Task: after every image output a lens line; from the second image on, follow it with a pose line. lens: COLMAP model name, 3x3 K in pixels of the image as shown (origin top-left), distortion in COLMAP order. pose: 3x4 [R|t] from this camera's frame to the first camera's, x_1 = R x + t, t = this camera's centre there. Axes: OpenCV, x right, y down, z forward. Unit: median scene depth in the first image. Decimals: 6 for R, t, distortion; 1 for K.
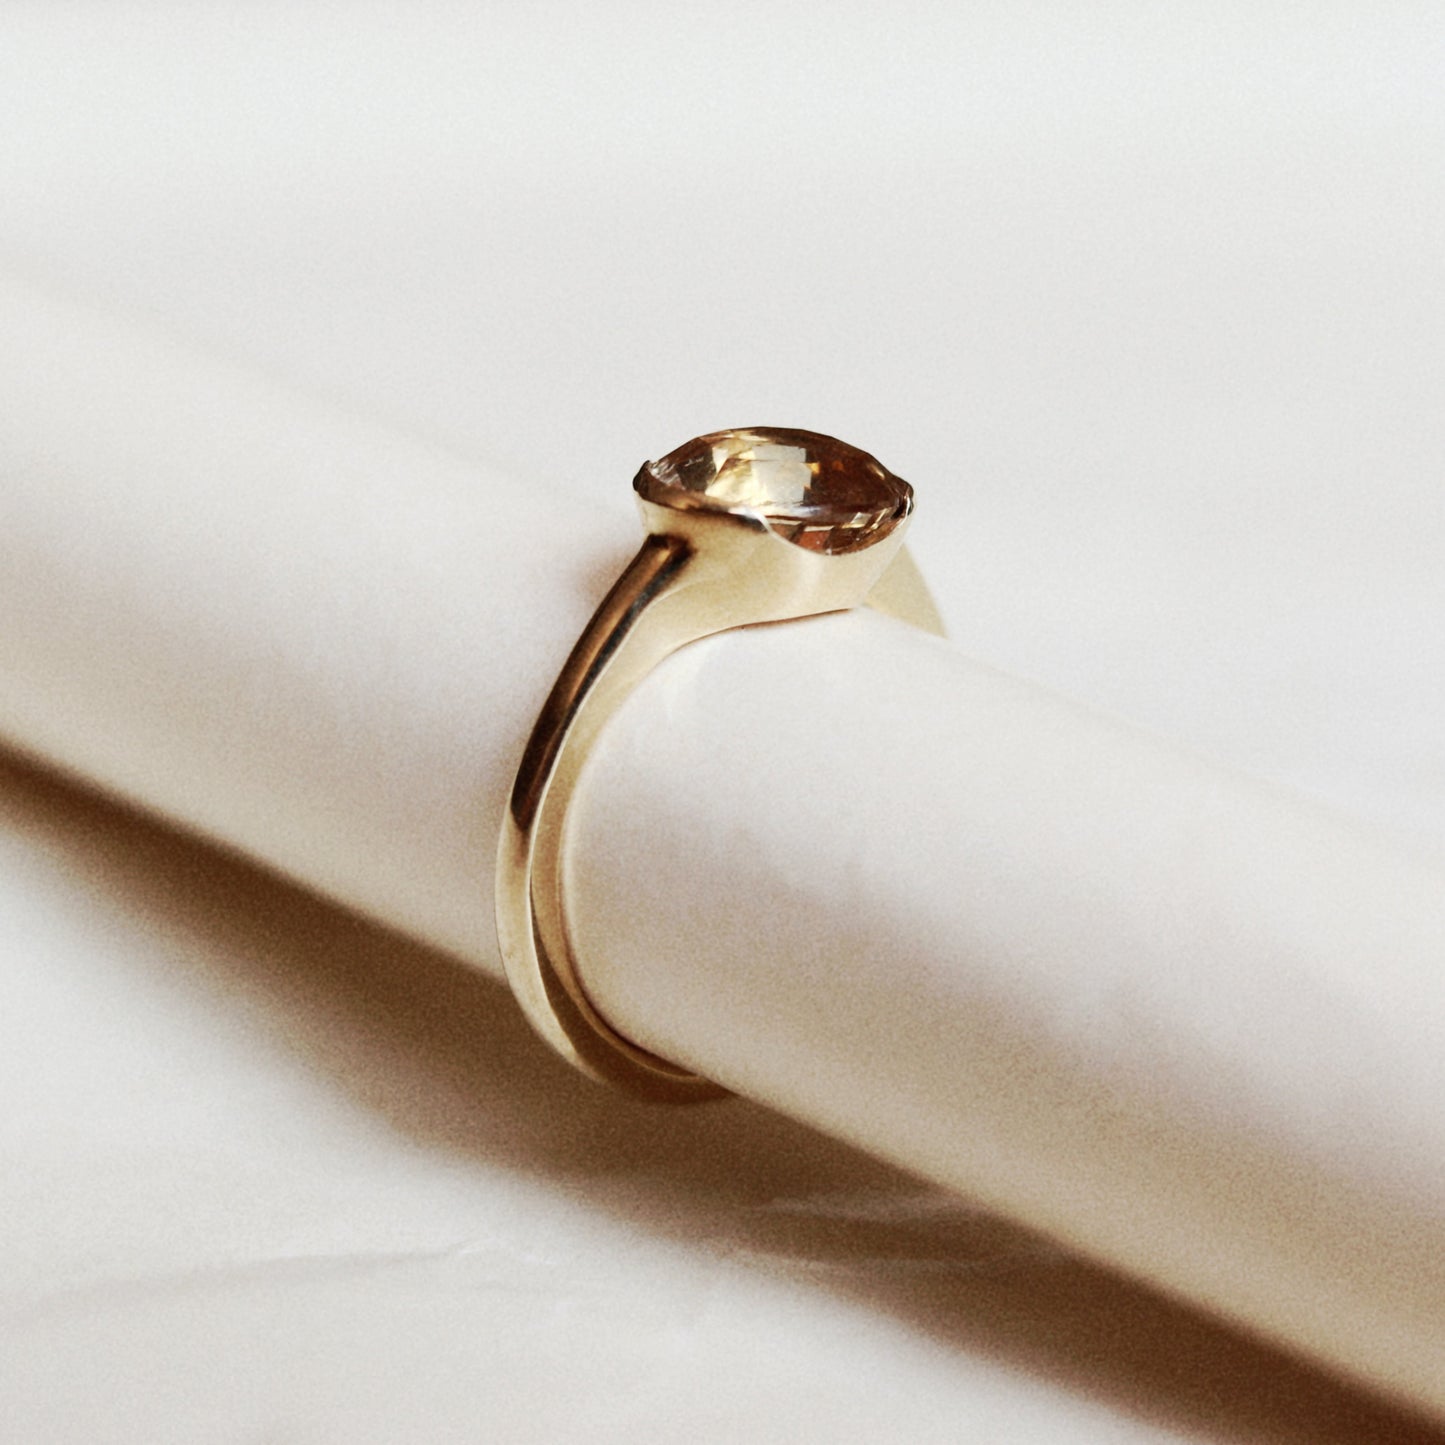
lens RADIAL K [[6610.9, 0, 725.0], [0, 6610.9, 721.1], [0, 0, 1]] dist [-0.133492, 0.000000]
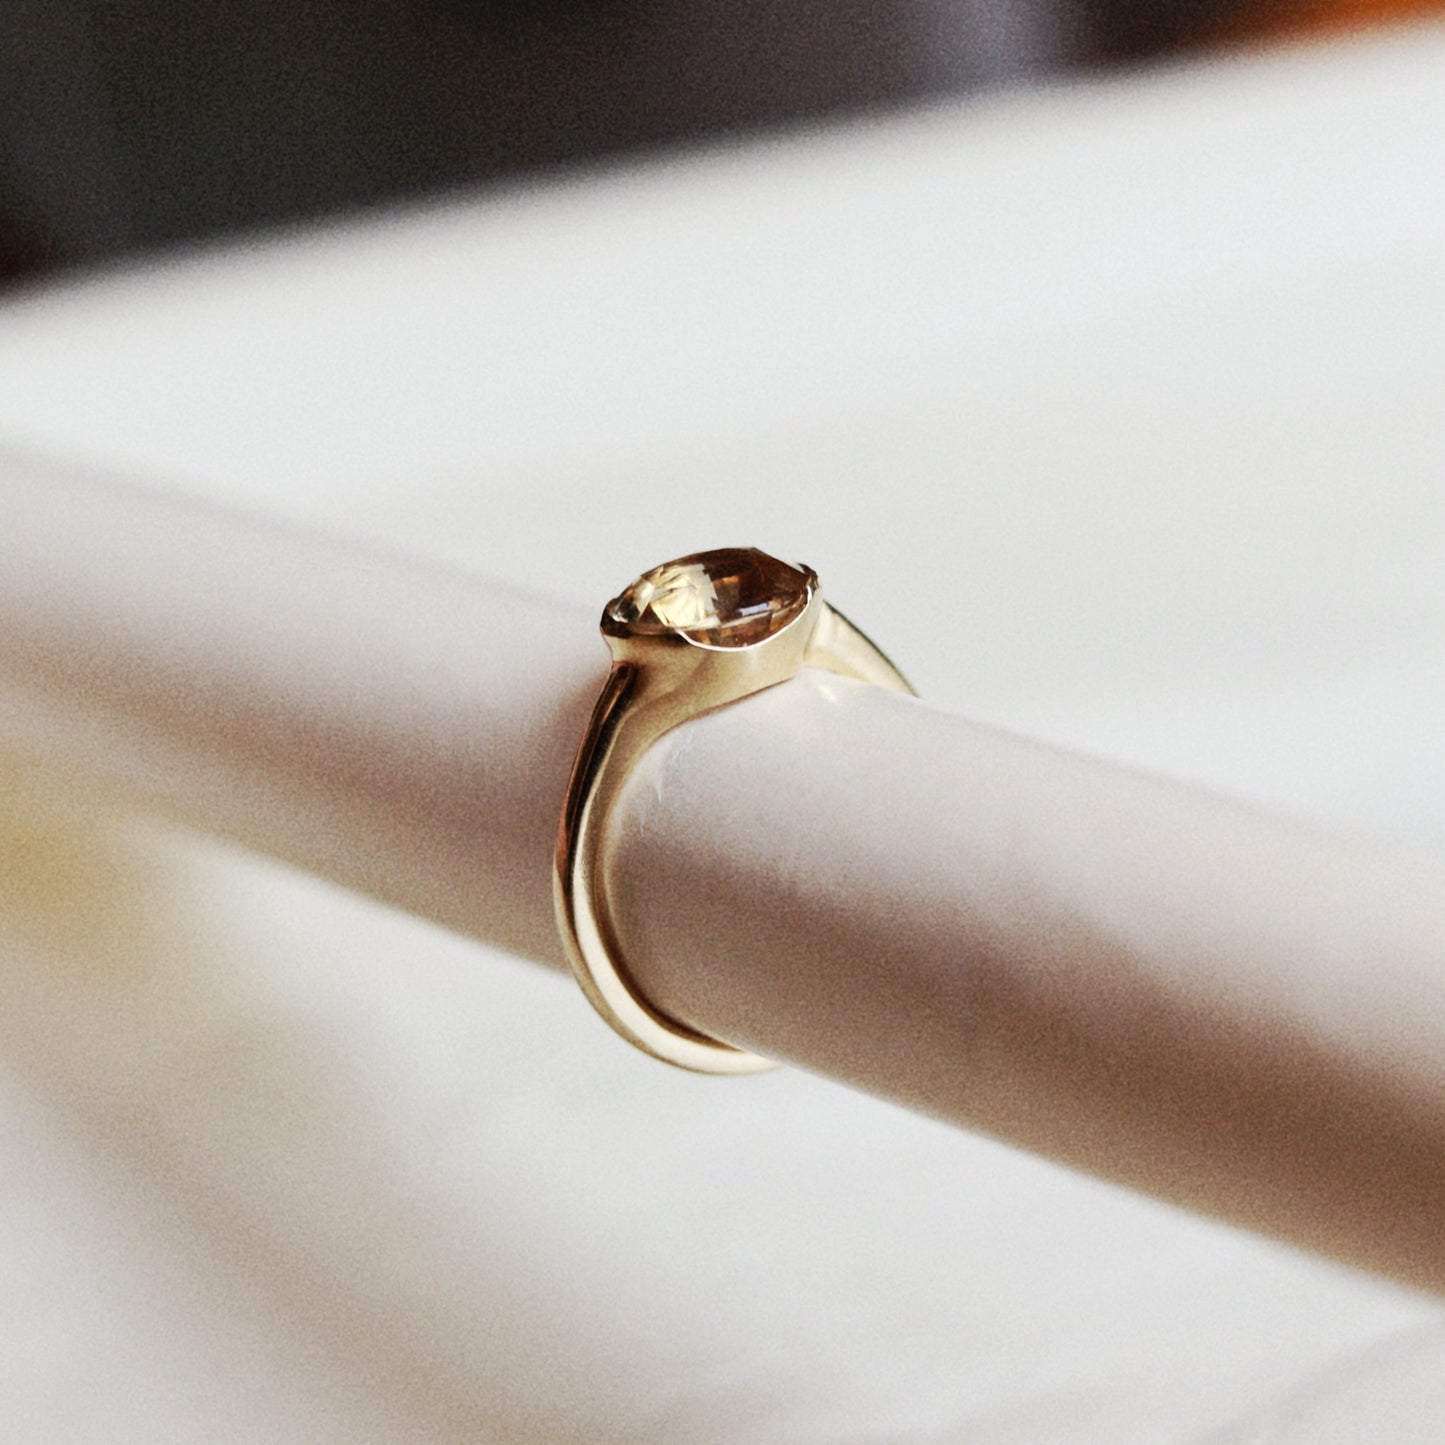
lens RADIAL K [[6610.9, 0, 721.5], [0, 6610.9, 724.4], [0, 0, 1]] dist [-0.133492, 0.000000]
pose [[0.999937, 0.000372, 0.011246, -0.002512], [-0.000224, 0.999913, -0.013196, 0.000041], [-0.011250, 0.013192, 0.999850, -0.142914]]
